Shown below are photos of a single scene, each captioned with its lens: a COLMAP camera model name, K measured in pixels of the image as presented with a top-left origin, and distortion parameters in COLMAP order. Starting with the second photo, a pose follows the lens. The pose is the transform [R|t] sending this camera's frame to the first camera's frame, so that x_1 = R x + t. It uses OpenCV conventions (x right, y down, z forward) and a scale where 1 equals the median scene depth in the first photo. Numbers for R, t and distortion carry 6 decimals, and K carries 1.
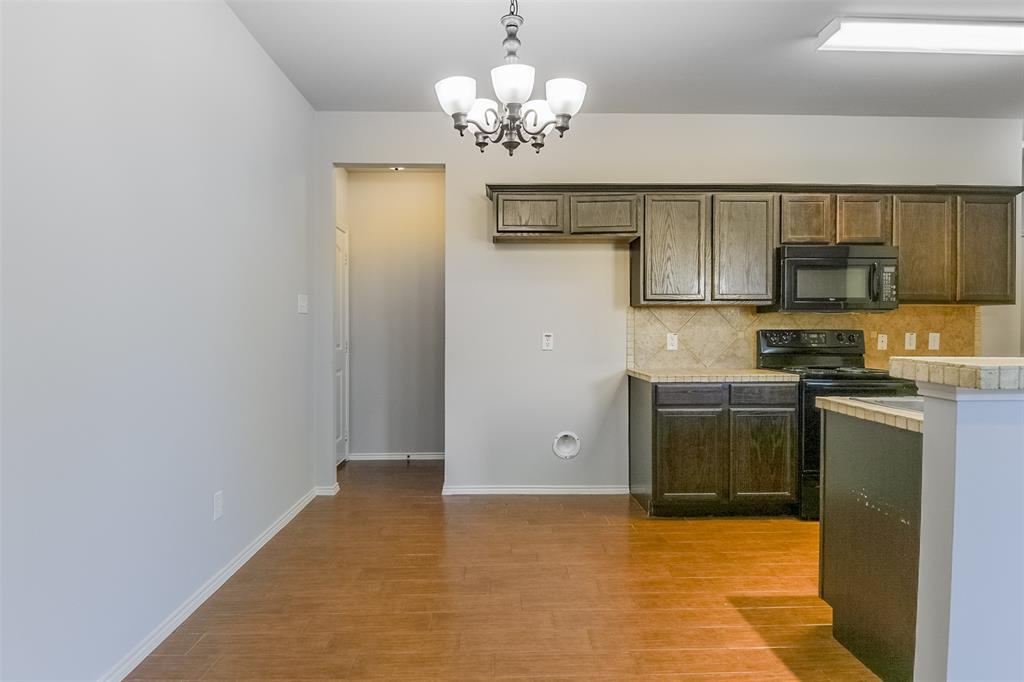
lens RADIAL K [[574.8, 0, 512.0], [0, 574.8, 341.0], [0, 0, 1]] dist [0.003901, -0.028948]
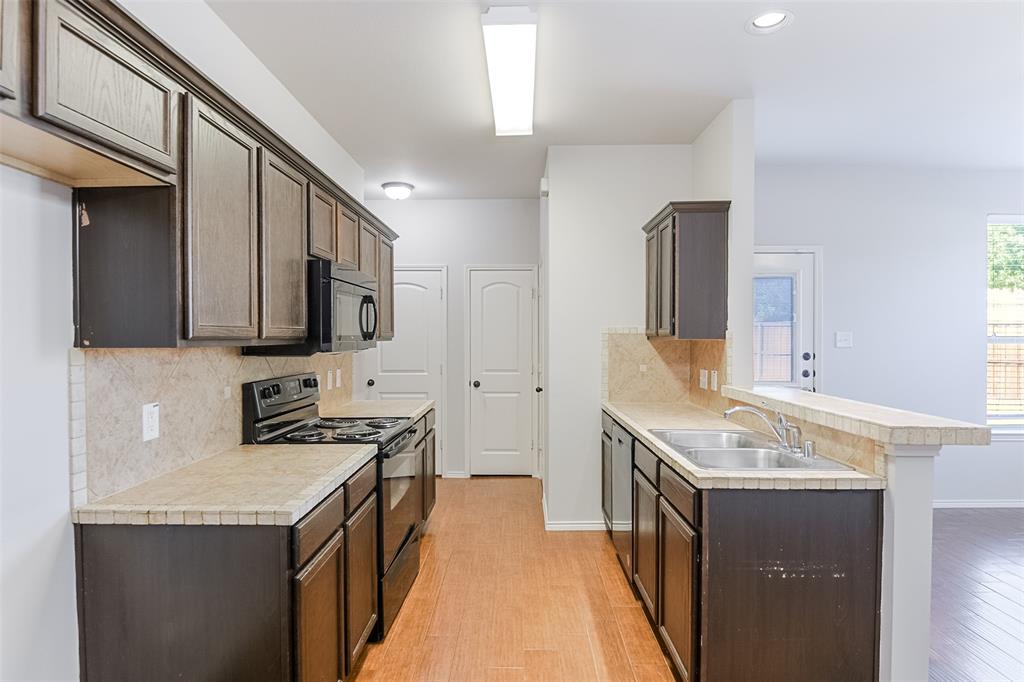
lens RADIAL K [[542.0, 0, 512.0], [0, 542.0, 341.0], [0, 0, 1]] dist [-0.011514, -0.001220]
pose [[0.045521, -0.006091, 0.998945, -0.159288], [0.021183, 0.999762, 0.005131, -0.065508], [-0.998739, 0.020927, 0.045640, 0.732836]]
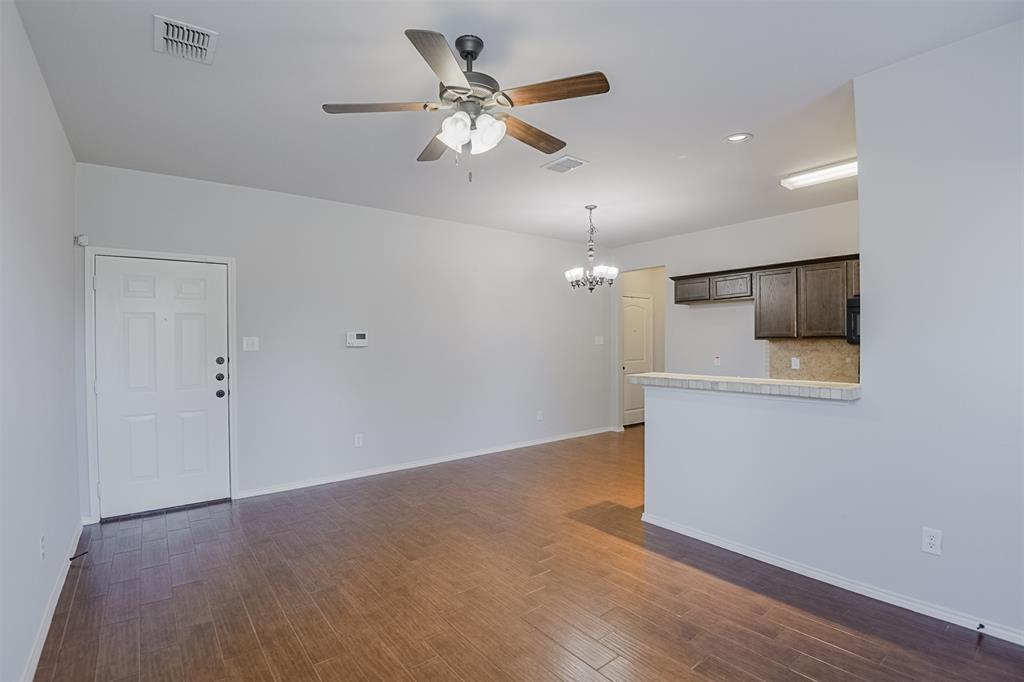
lens RADIAL K [[469.8, 0, 526.2], [0, 469.8, 342.3], [0, 0, 1]] dist [-0.031990, -0.000708]
pose [[0.603685, -0.001734, -0.797221, 0.885246], [-0.012476, 0.999855, -0.011622, -0.033186], [0.797125, 0.016962, 0.603576, -0.325311]]
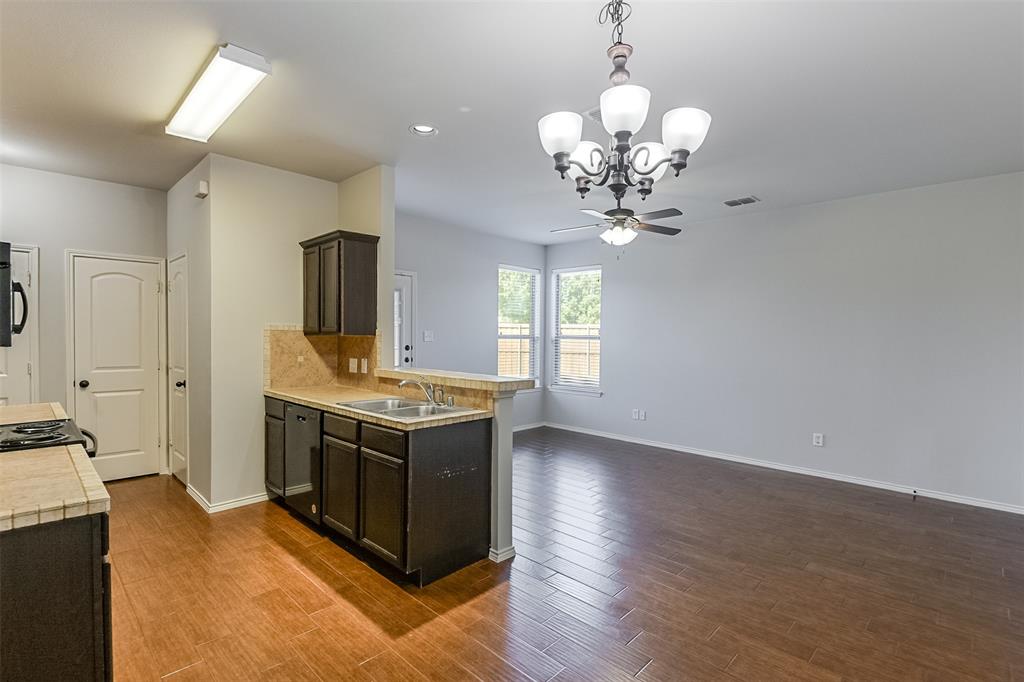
lens RADIAL K [[469.8, 0, 526.2], [0, 469.8, 342.3], [0, 0, 1]] dist [-0.031990, -0.000708]
pose [[-0.717206, -0.014223, 0.696716, -0.237306], [0.007258, 0.999585, 0.027878, -0.067803], [-0.696824, 0.025051, -0.716805, 0.929780]]
